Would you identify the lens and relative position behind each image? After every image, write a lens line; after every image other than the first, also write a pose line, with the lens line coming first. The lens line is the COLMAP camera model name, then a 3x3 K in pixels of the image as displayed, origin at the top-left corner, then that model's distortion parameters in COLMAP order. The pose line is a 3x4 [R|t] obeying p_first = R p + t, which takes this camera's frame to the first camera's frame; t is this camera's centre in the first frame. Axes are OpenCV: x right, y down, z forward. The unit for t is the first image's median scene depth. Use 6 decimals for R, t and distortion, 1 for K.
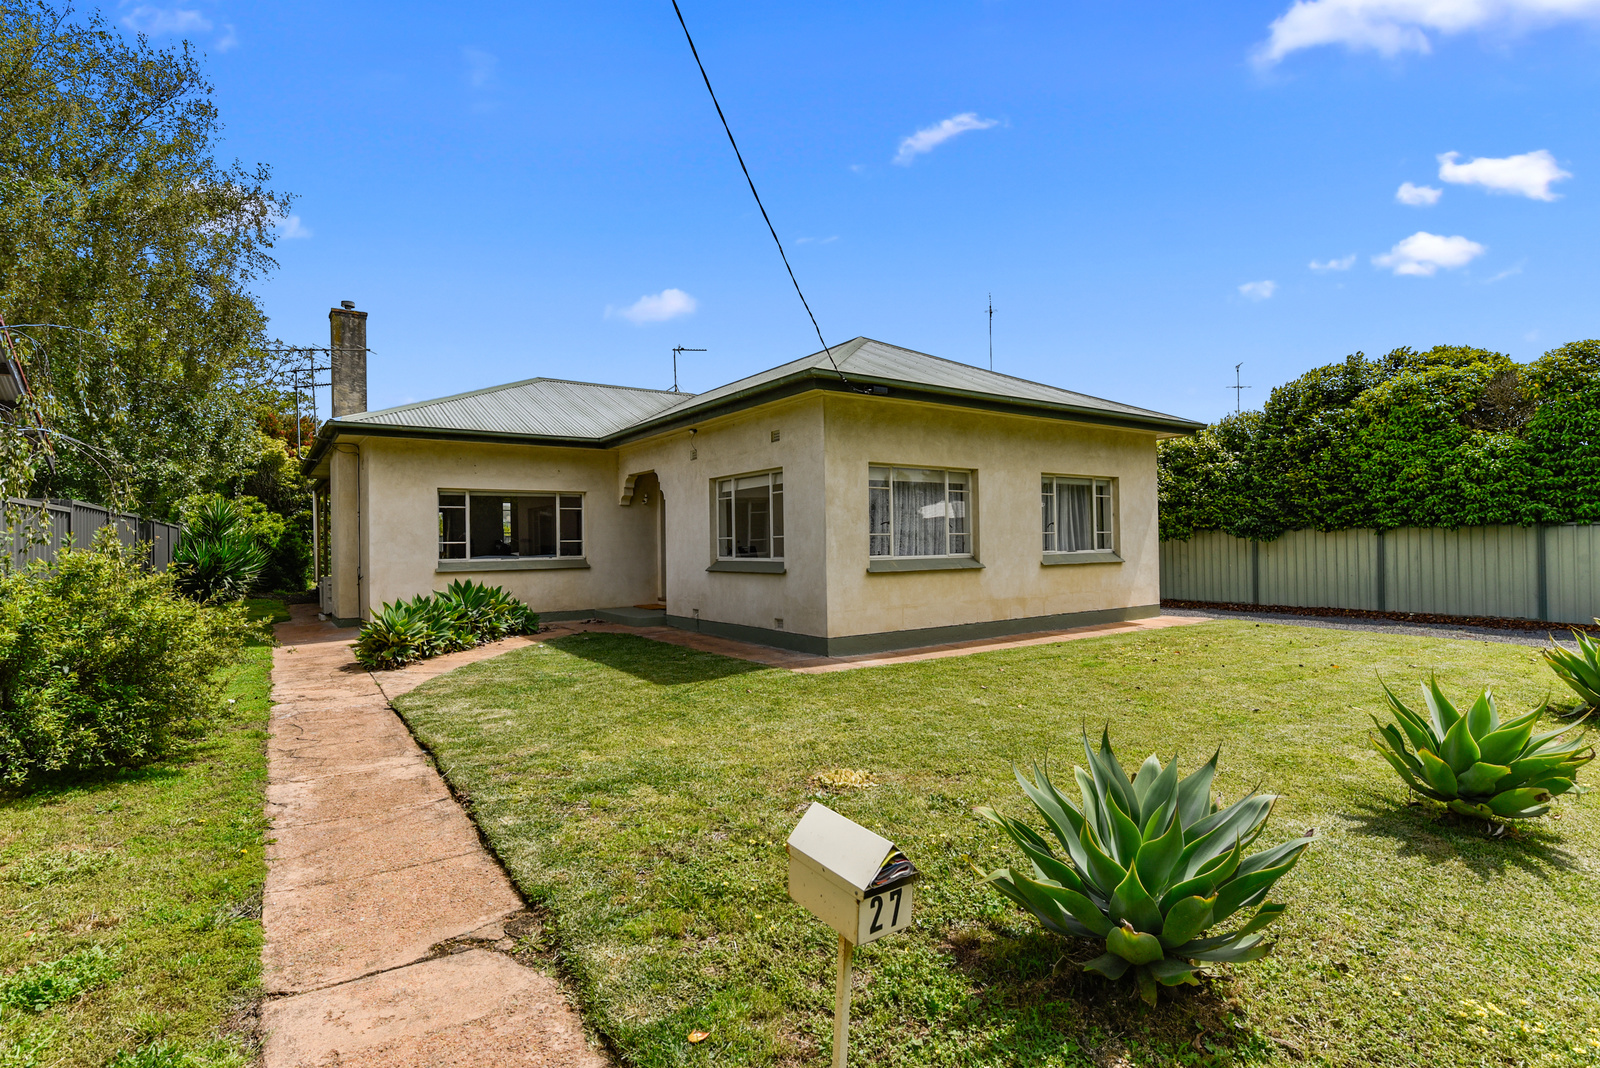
lens RADIAL K [[783.5, 0, 800.0], [0, 783.5, 534.0], [0, 0, 1]] dist [-0.001037, -0.000241]
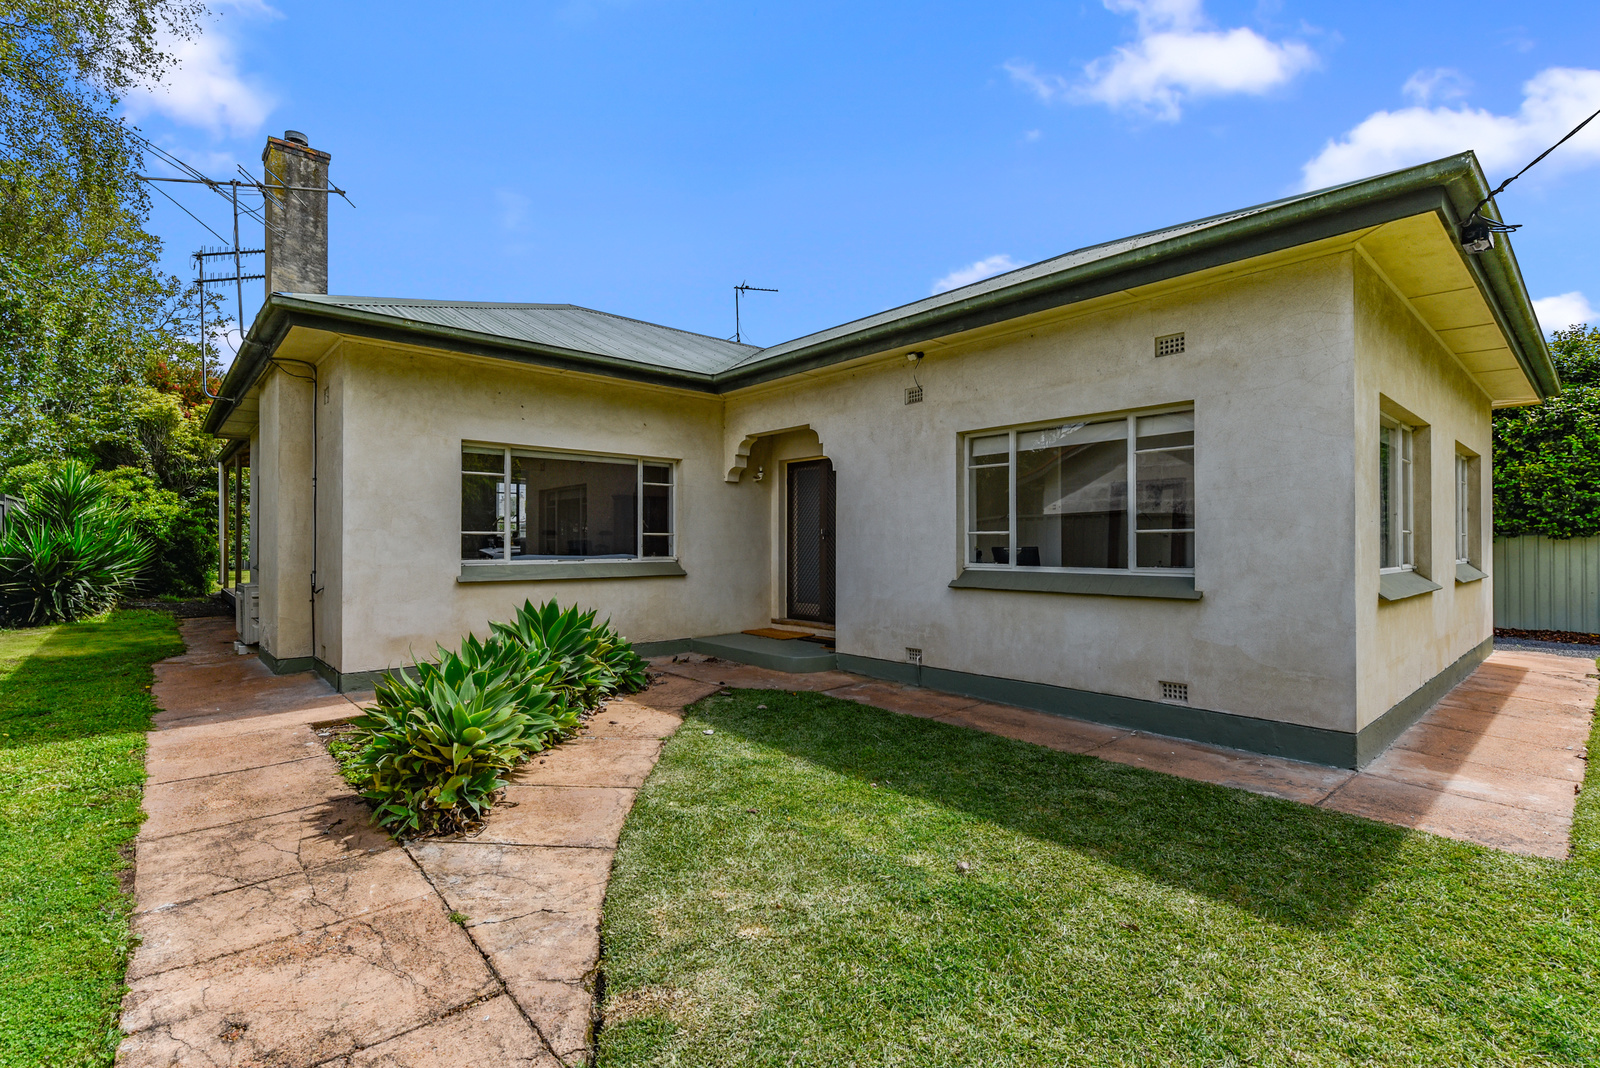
lens RADIAL K [[741.8, 0, 803.4], [0, 741.8, 537.3], [0, 0, 1]] dist [0.002637, 0.000095]
pose [[0.992915, 0.016510, 0.117671, -0.258047], [-0.017037, 0.999849, 0.003471, 0.008211], [-0.117596, -0.005451, 0.993047, 0.392615]]
